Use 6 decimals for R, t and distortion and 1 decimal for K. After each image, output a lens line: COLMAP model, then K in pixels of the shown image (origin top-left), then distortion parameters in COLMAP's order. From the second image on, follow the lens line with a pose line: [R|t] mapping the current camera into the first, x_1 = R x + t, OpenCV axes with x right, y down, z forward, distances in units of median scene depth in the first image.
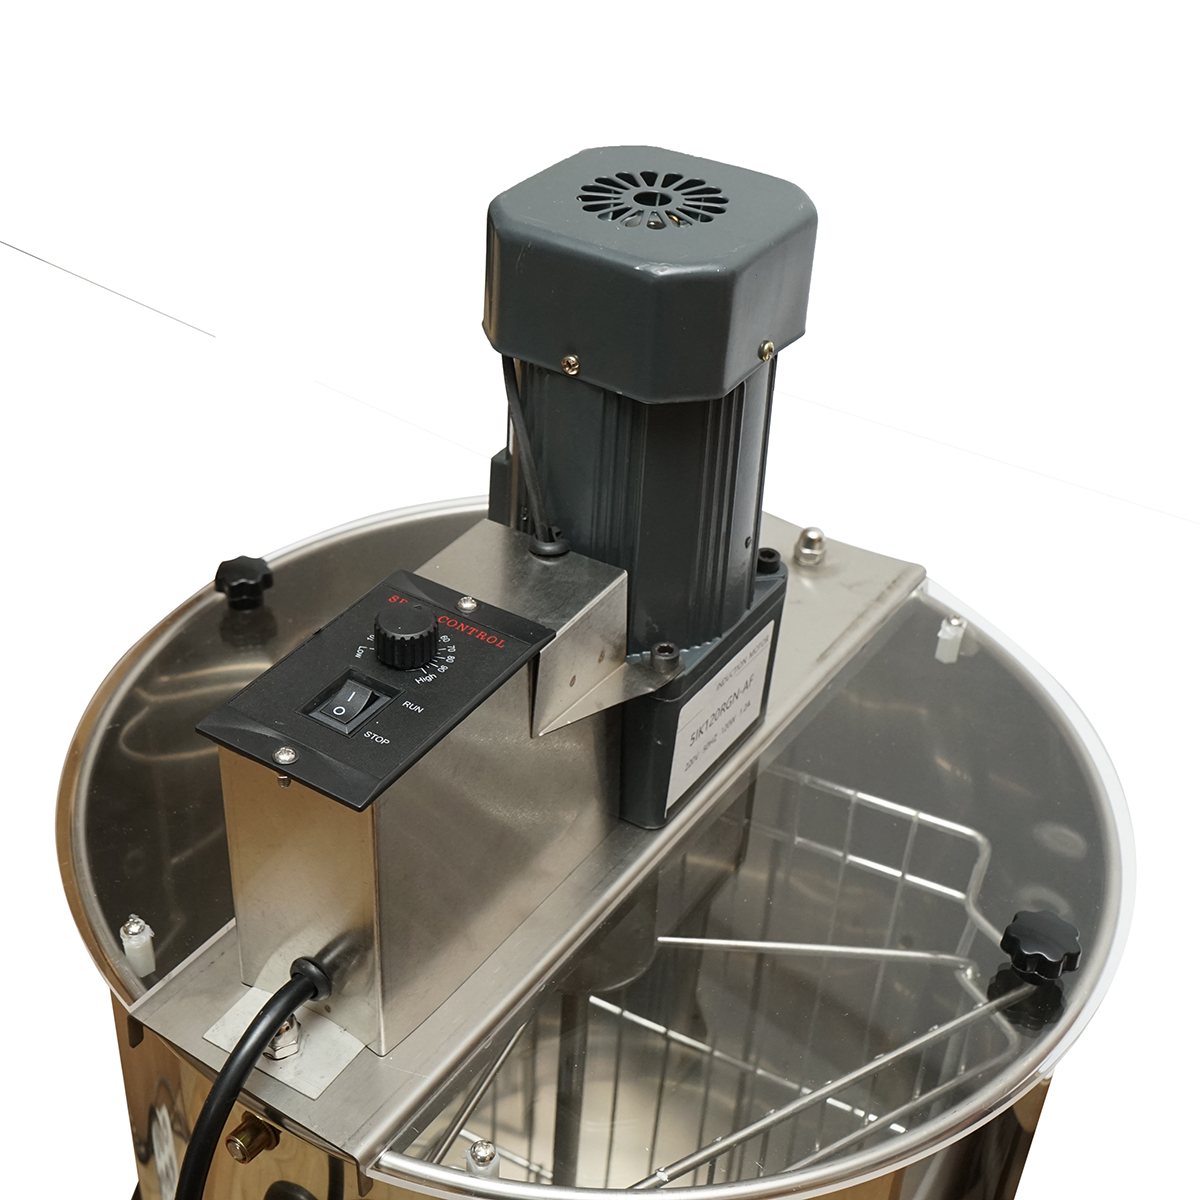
lens RADIAL K [[1887.4, 0, 600.0], [0, 1887.4, 600.0], [0, 0, 1]] dist [0.000744, 0.016564]
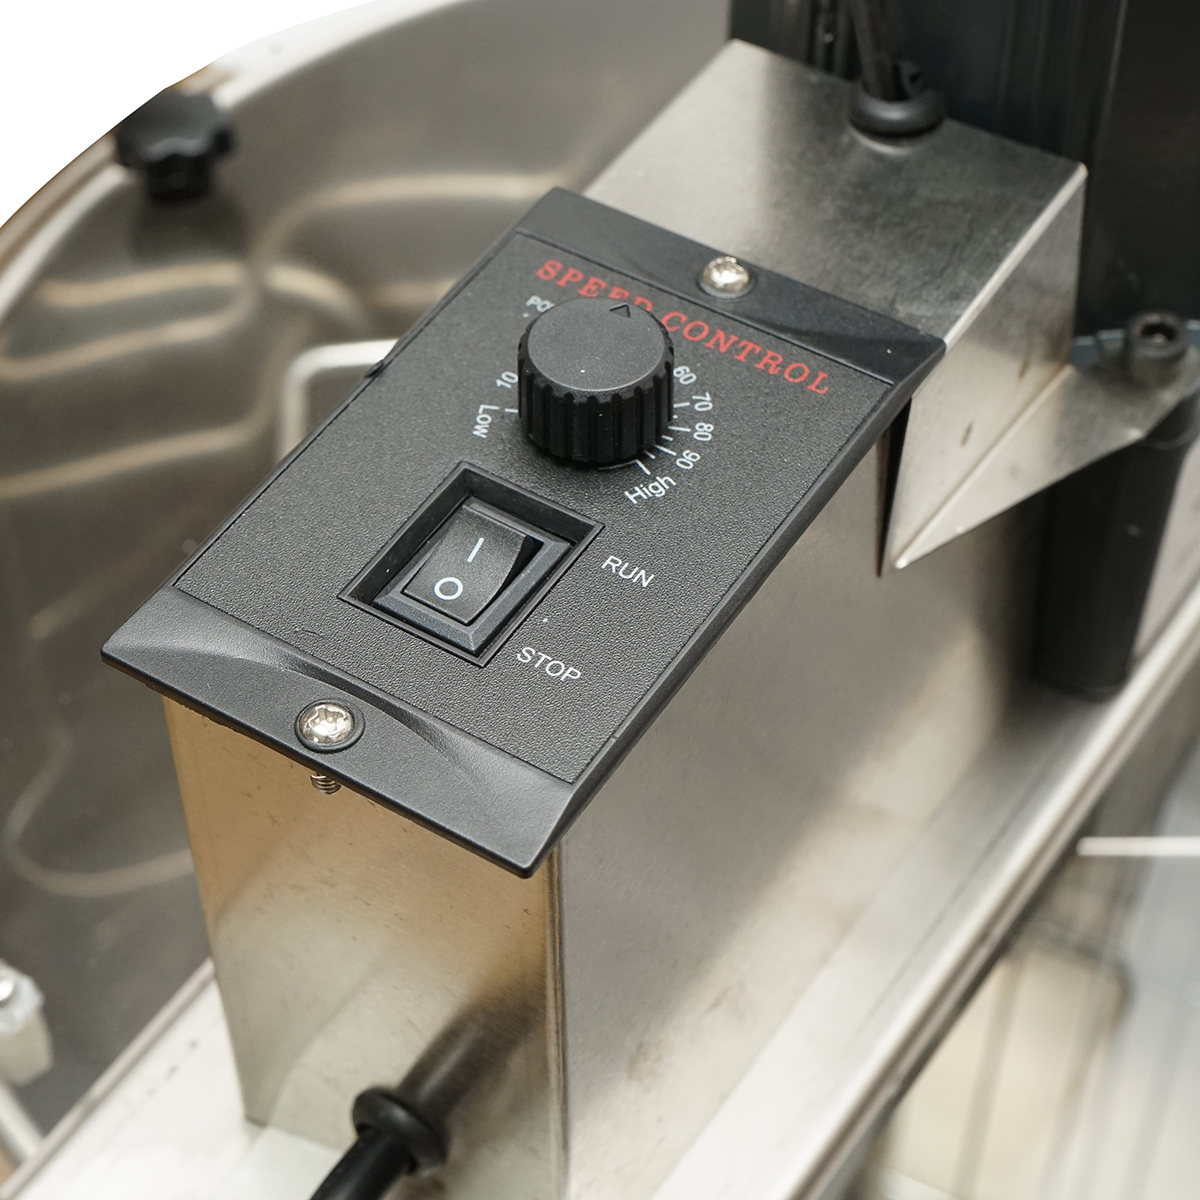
lens RADIAL K [[3174.6, 0, 600.0], [0, 3174.6, 600.0], [0, 0, 1]] dist [-0.032759, 0.240649]
pose [[0.998134, -0.026945, -0.054802, -0.061163], [0.036477, 0.982775, 0.181168, -0.055321], [0.048977, -0.182829, 0.981924, 0.295269]]
